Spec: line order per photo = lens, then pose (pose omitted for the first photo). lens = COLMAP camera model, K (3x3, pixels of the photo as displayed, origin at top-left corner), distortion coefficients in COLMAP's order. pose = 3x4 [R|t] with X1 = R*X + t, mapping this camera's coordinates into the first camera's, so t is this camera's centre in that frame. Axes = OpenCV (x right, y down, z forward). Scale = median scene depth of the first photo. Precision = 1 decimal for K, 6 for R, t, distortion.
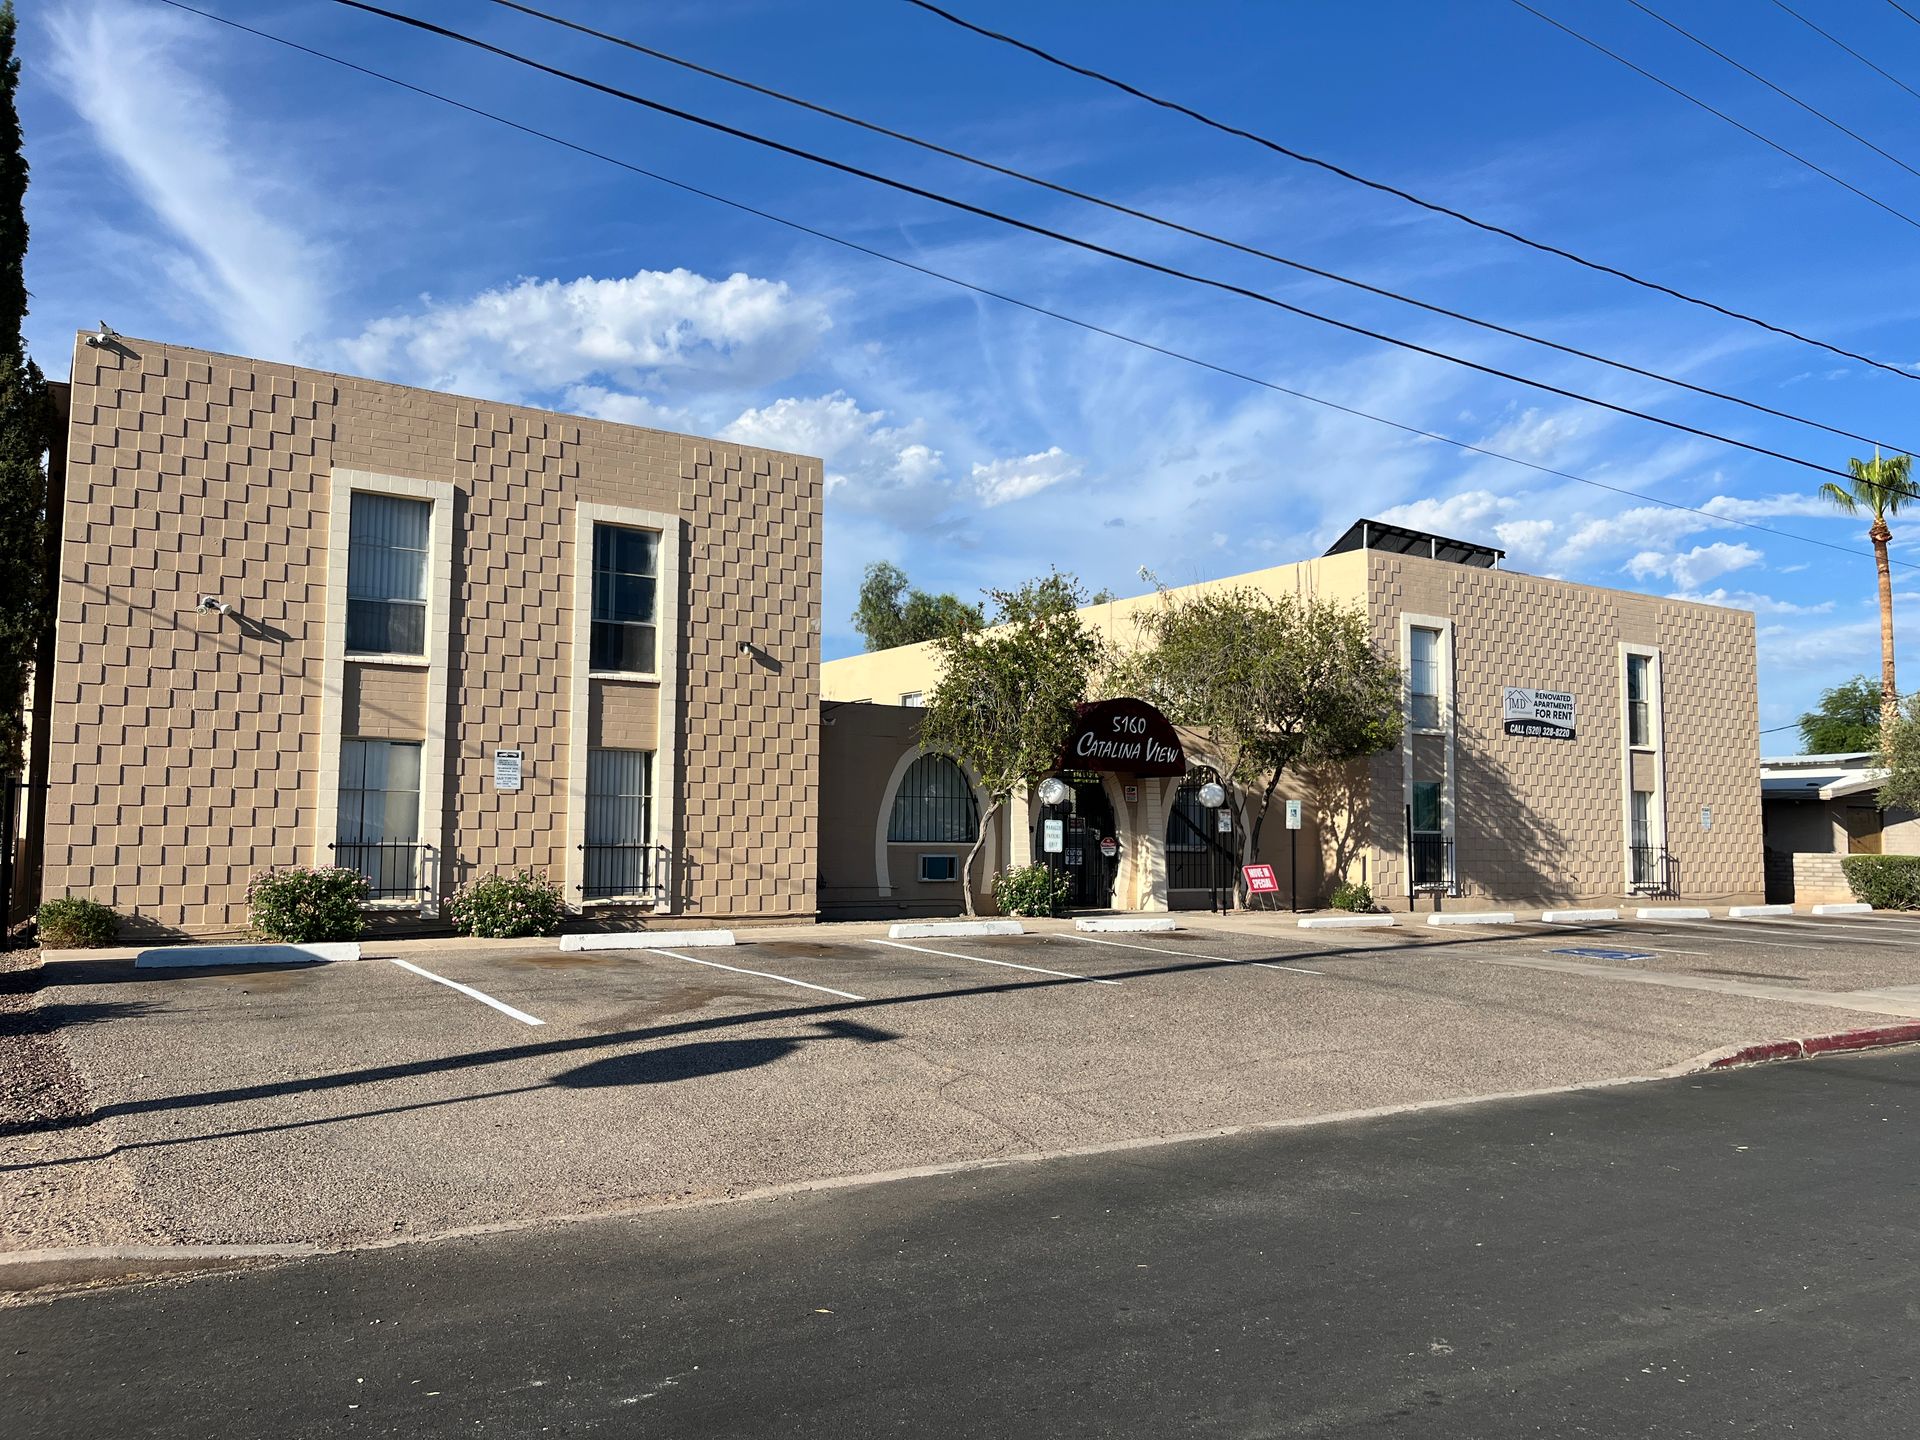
lens RADIAL K [[1456.4, 0, 957.0], [0, 1456.4, 717.9], [0, 0, 1]] dist [0.035889, -0.026026]
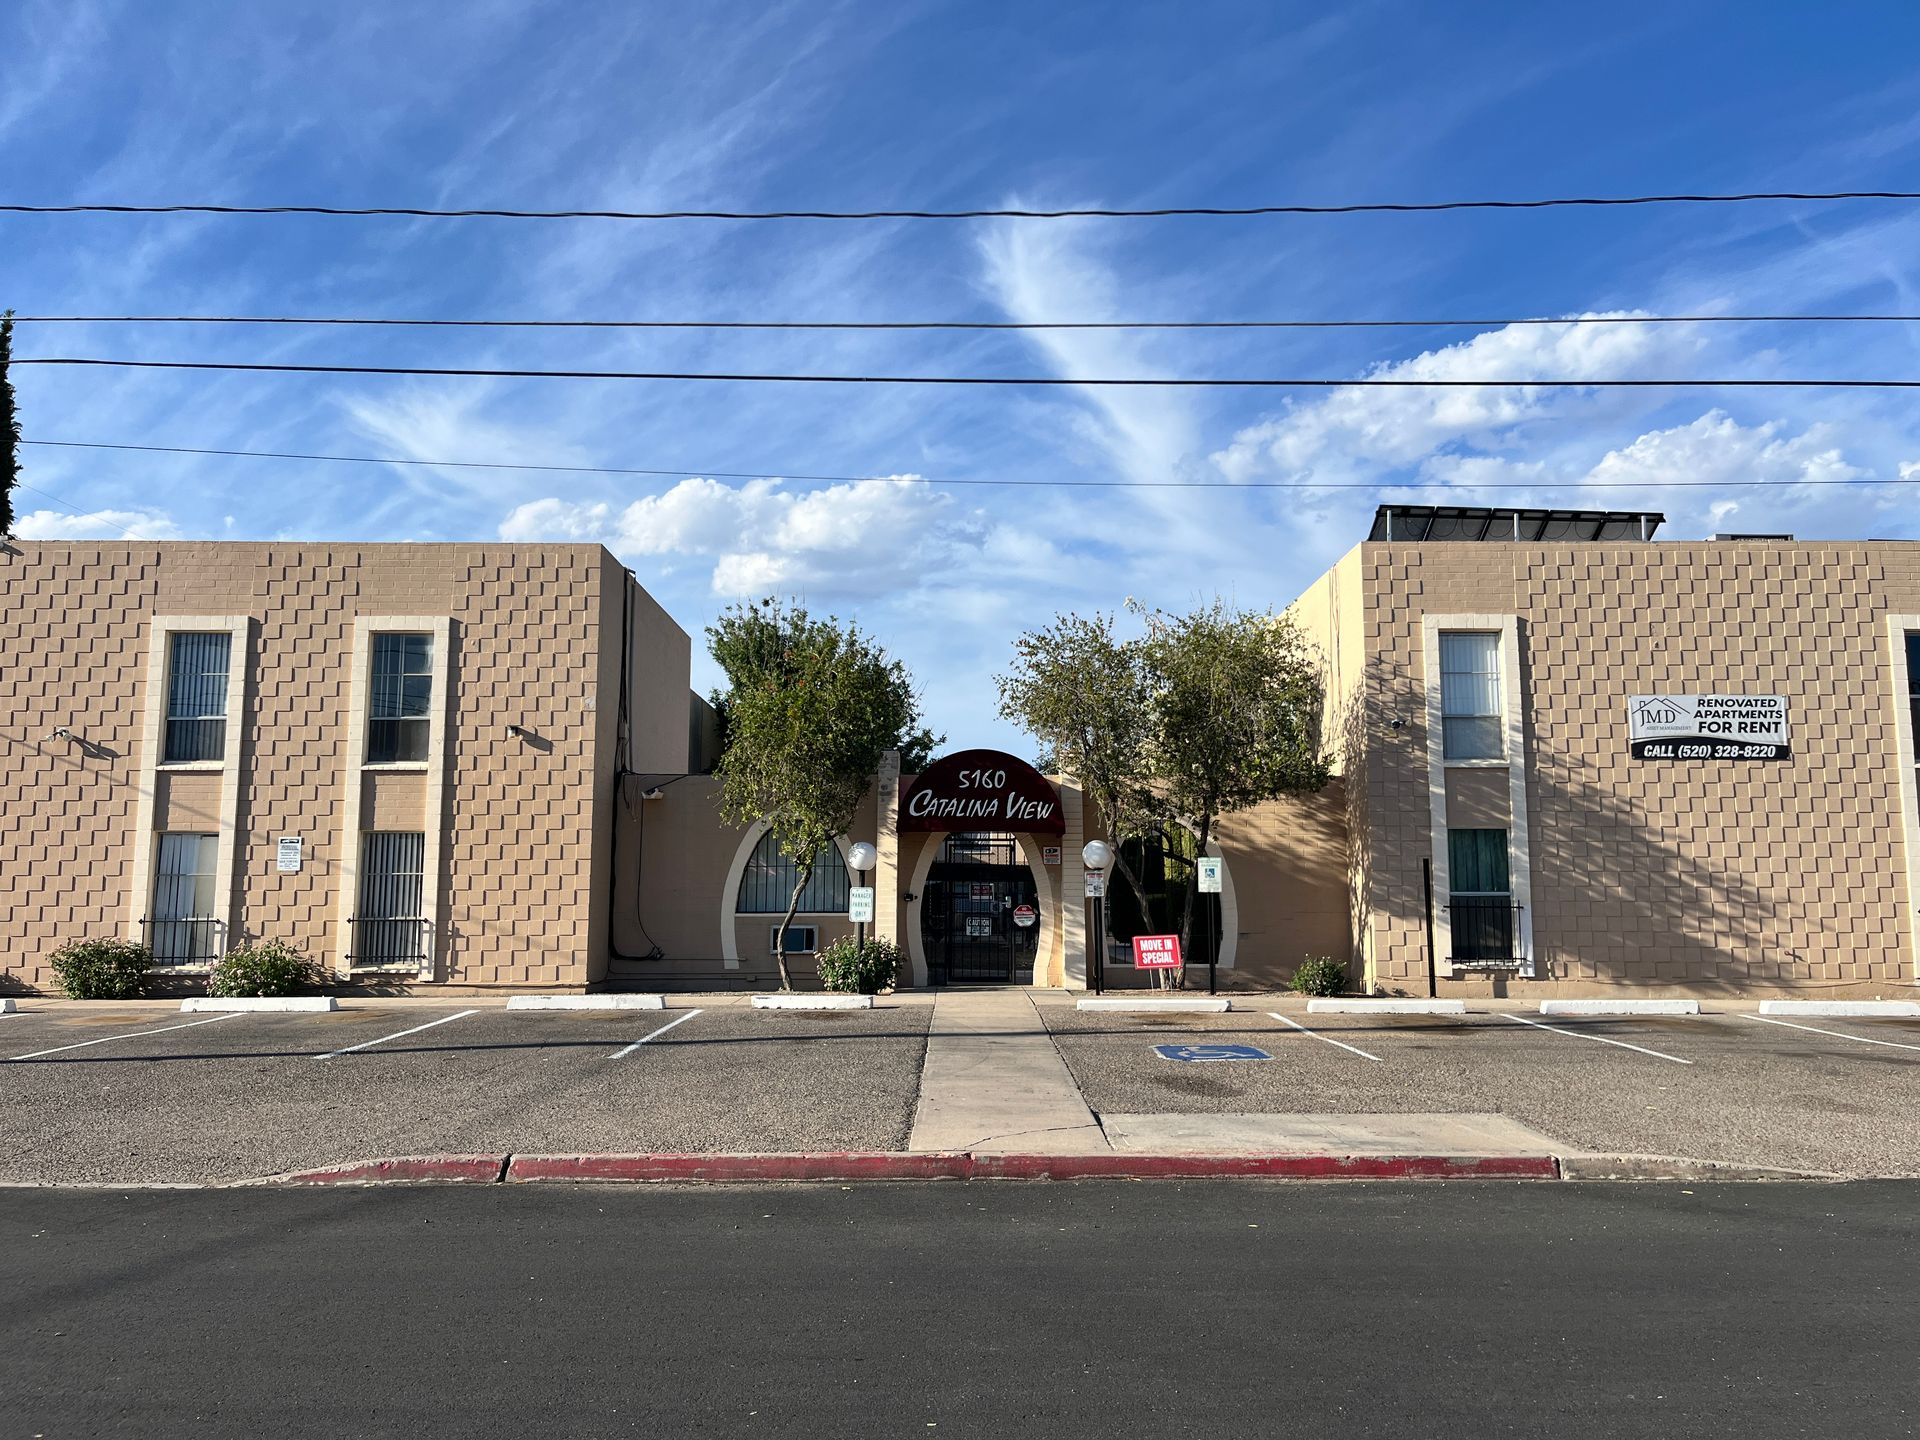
lens RADIAL K [[1456.4, 0, 1024.2], [0, 1456.4, 702.1], [0, 0, 1]] dist [0.035889, -0.026026]
pose [[0.842028, -0.085956, -0.532542, 0.595883], [0.053655, 0.995673, -0.075871, 0.025682], [0.536759, 0.035312, 0.842996, 0.239354]]
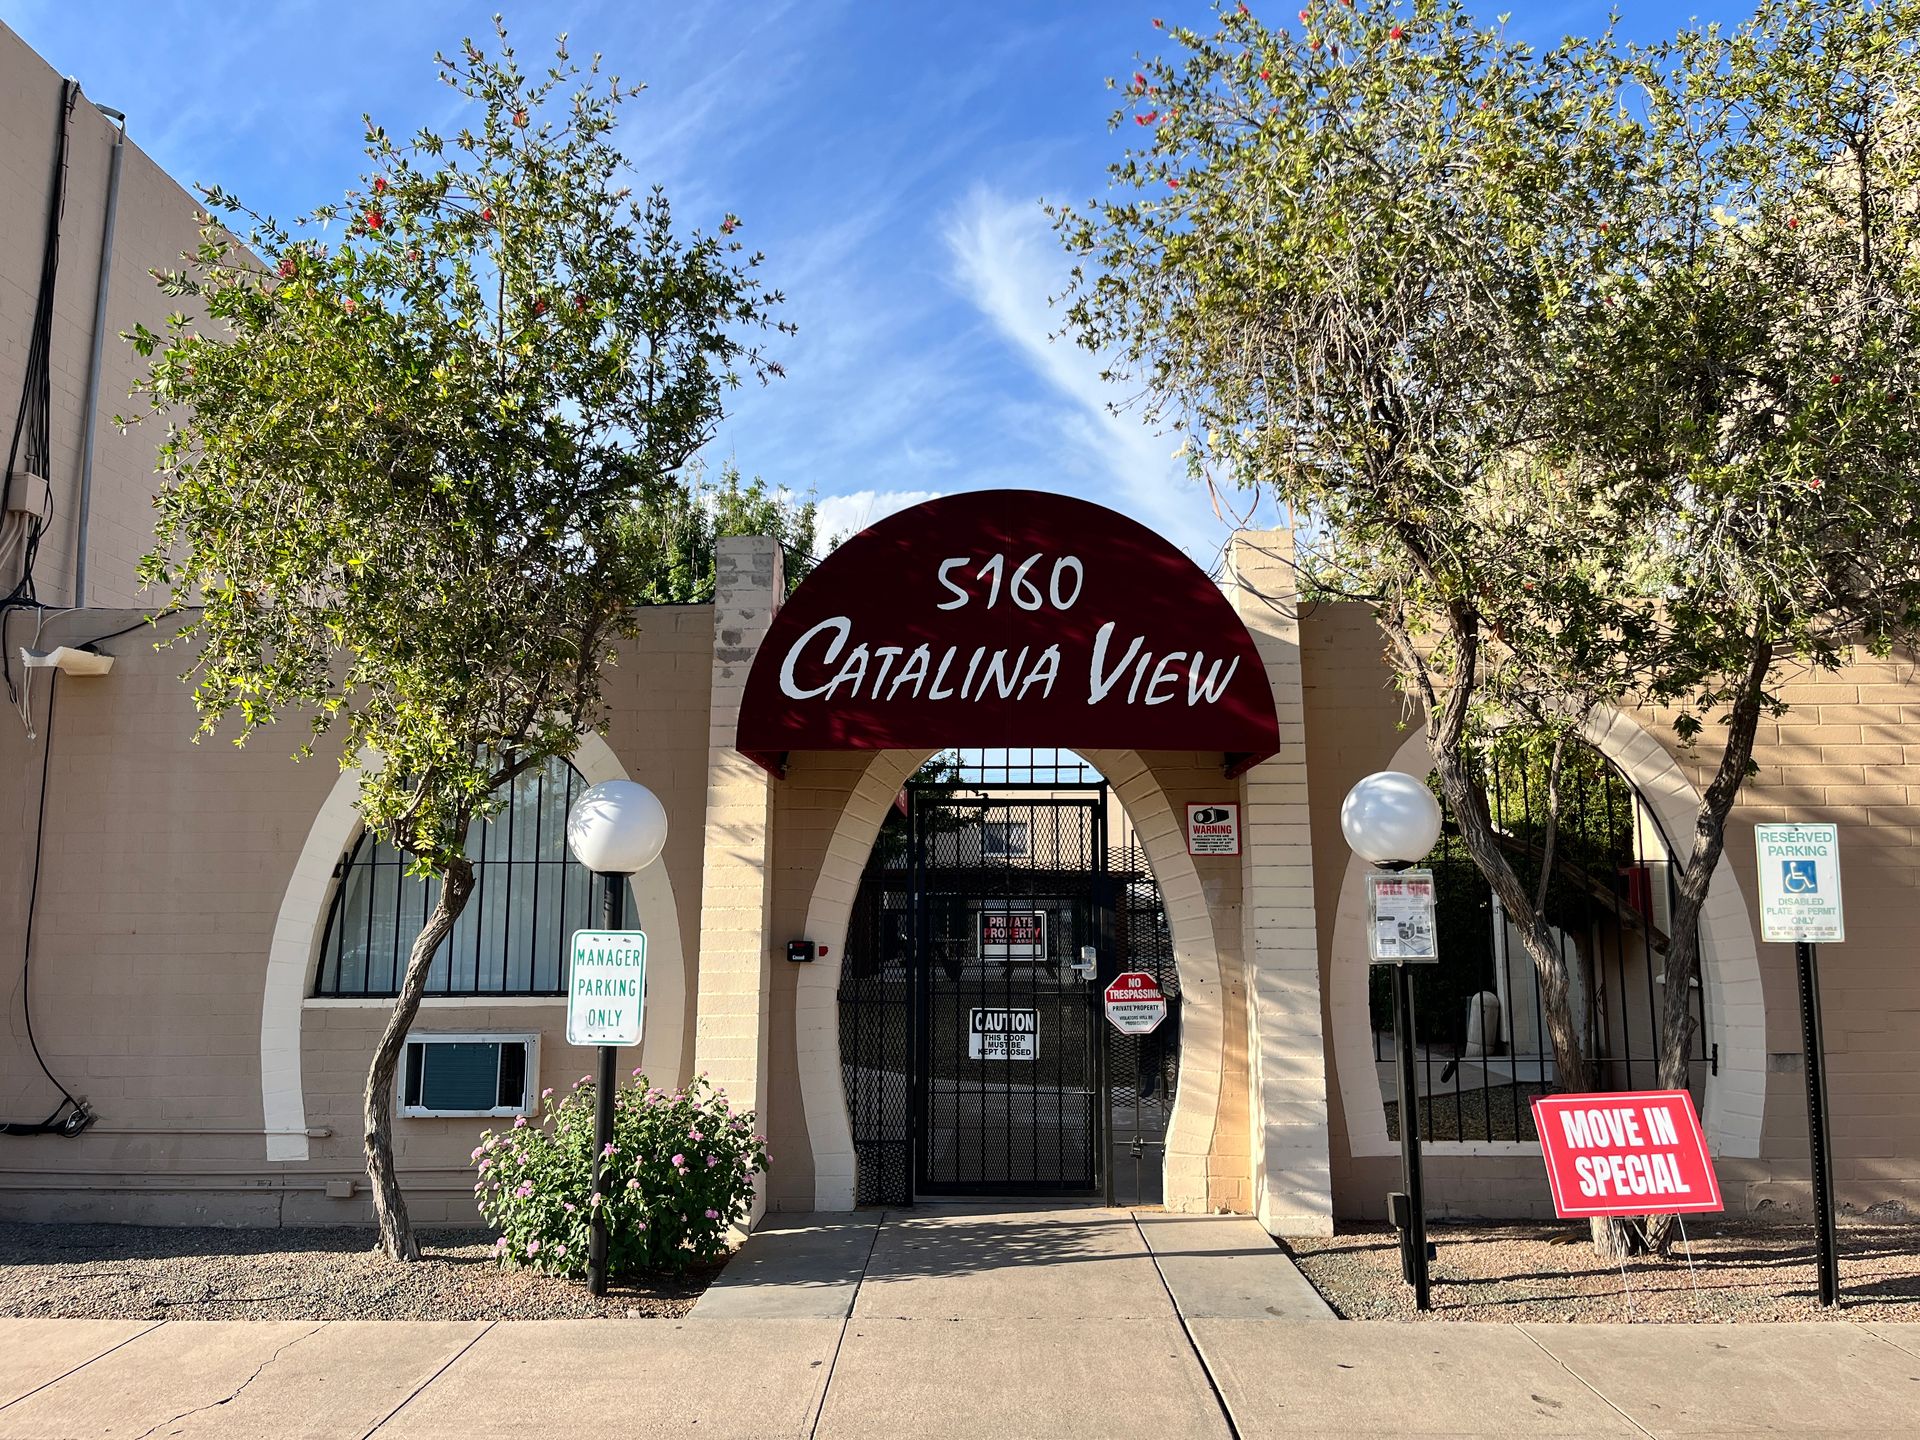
lens RADIAL K [[1456.4, 0, 971.2], [0, 1456.4, 722.5], [0, 0, 1]] dist [0.035889, -0.026026]
pose [[0.826026, -0.089809, -0.556431, 0.255312], [0.058139, 0.995534, -0.074373, 0.050080], [0.560626, 0.029084, 0.827558, 0.725454]]
